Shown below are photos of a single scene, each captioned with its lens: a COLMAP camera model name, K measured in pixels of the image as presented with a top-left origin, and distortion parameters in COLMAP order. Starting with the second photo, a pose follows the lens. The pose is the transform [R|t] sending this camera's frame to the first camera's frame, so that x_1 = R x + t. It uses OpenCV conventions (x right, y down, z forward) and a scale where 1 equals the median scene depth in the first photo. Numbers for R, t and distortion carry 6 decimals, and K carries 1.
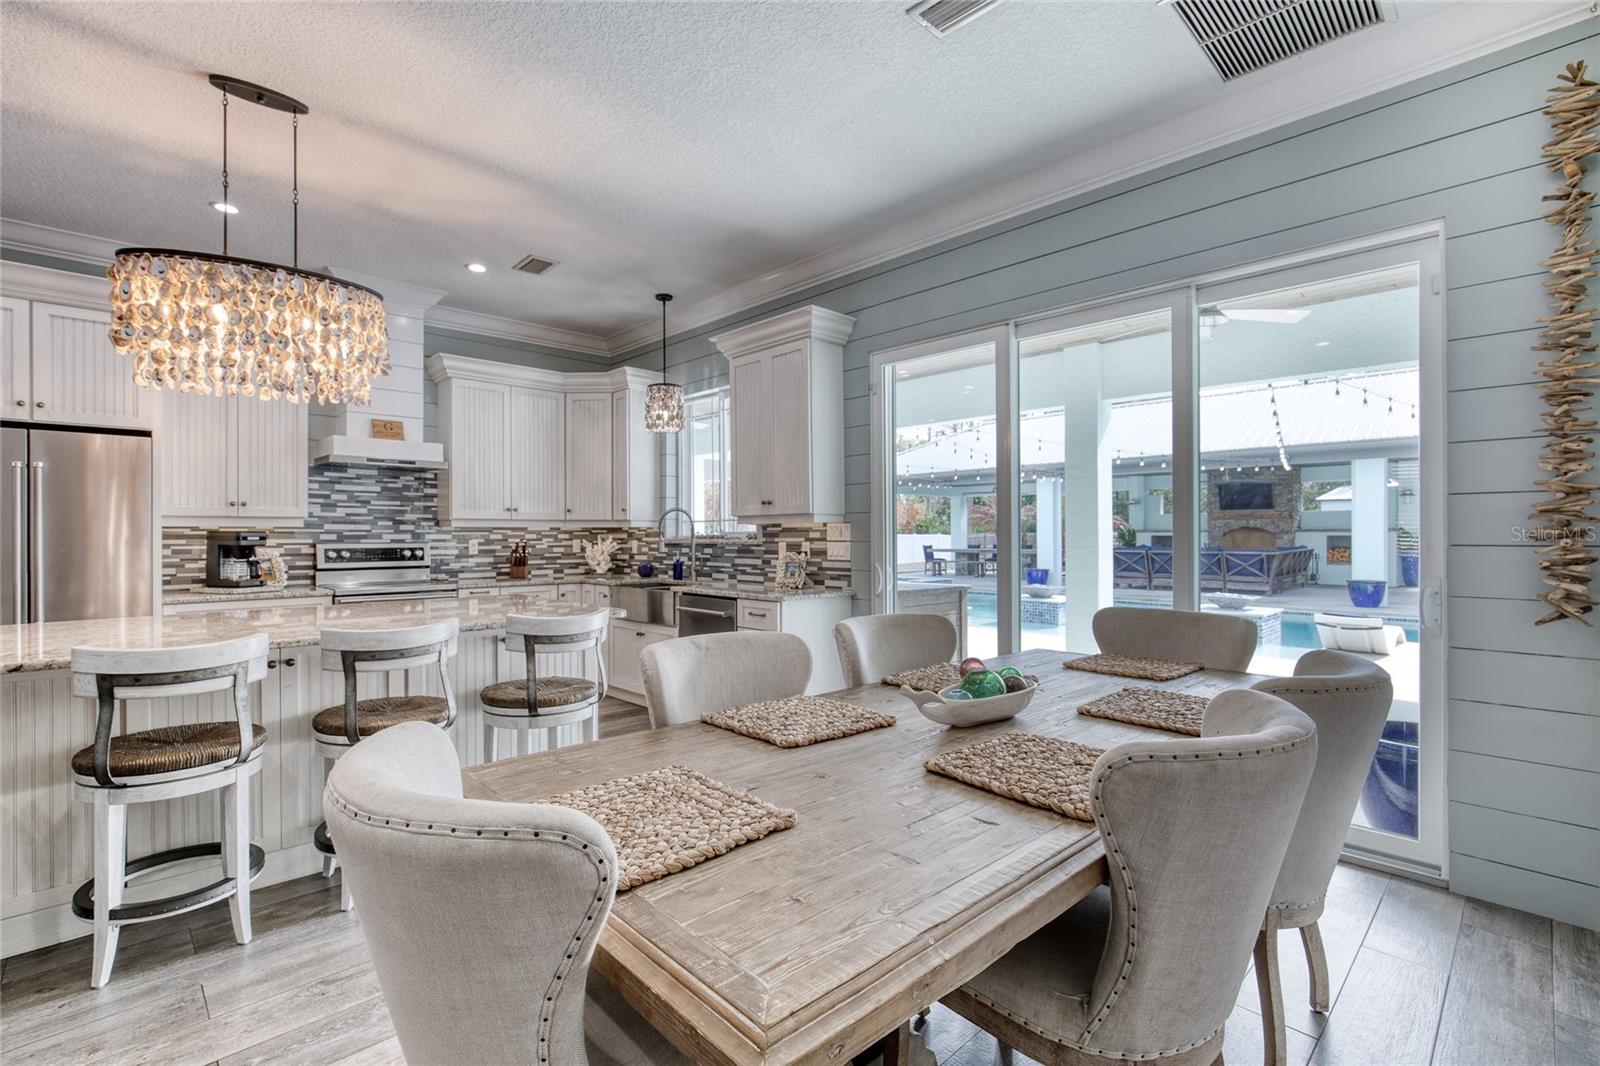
lens RADIAL K [[733.8, 0, 782.8], [0, 733.8, 532.7], [0, 0, 1]] dist [-0.016454, 0.006578]
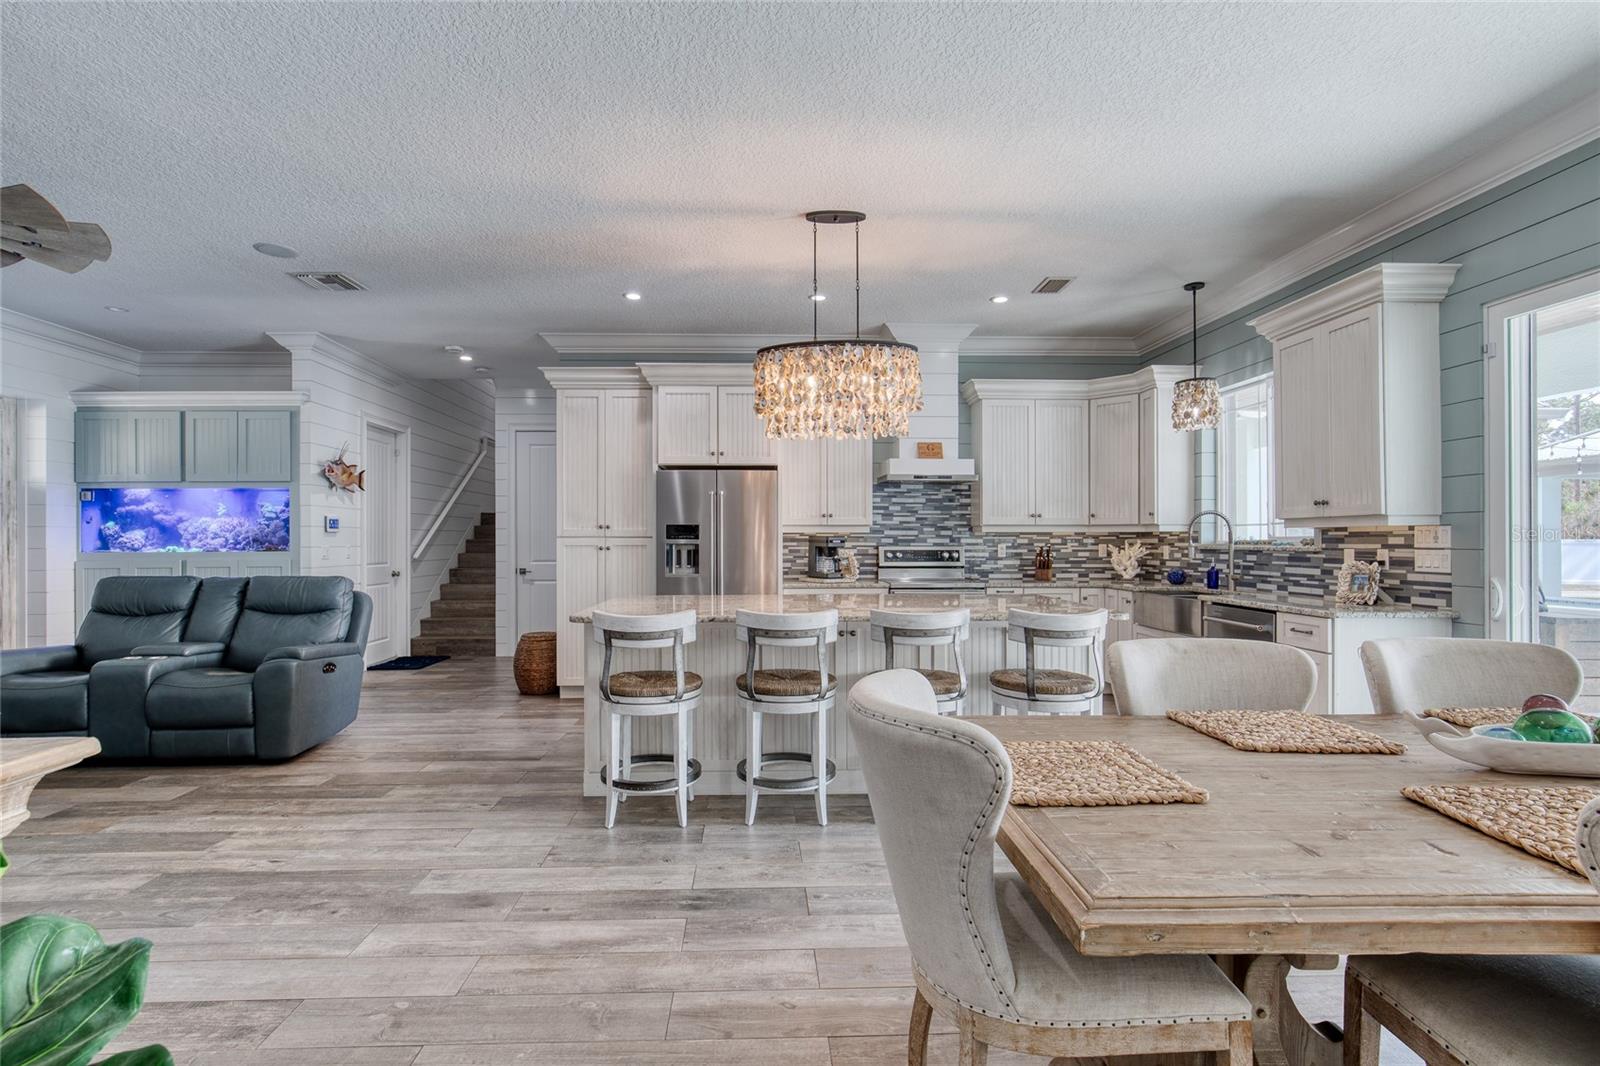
lens RADIAL K [[733.8, 0, 784.3], [0, 733.8, 545.7], [0, 0, 1]] dist [-0.016454, 0.006578]
pose [[0.758216, 0.008175, -0.651953, 0.060360], [-0.000456, 0.999928, 0.012008, -0.000799], [0.652004, -0.008807, 0.758165, -0.060676]]
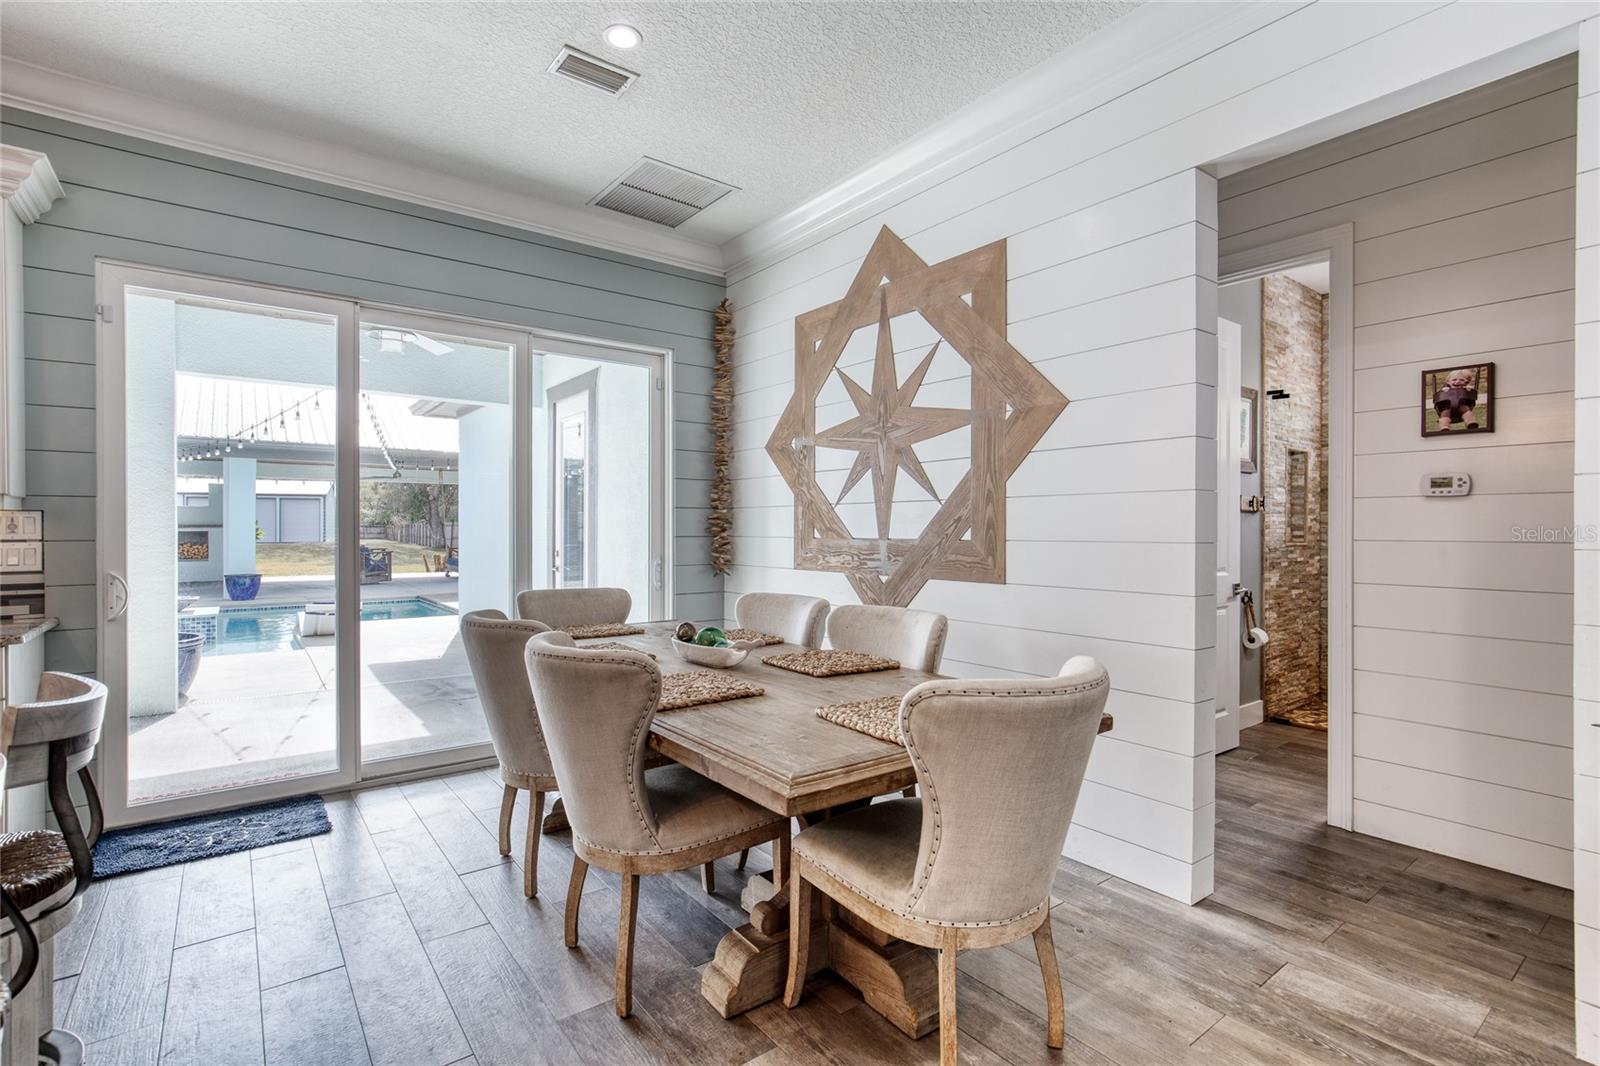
lens RADIAL K [[733.8, 0, 779.4], [0, 733.8, 533.4], [0, 0, 1]] dist [-0.016454, 0.006578]
pose [[0.100621, -0.002828, 0.994921, -0.481152], [-0.001544, 0.999994, 0.002998, 0.003118], [-0.994924, -0.001838, 0.100616, 0.318020]]
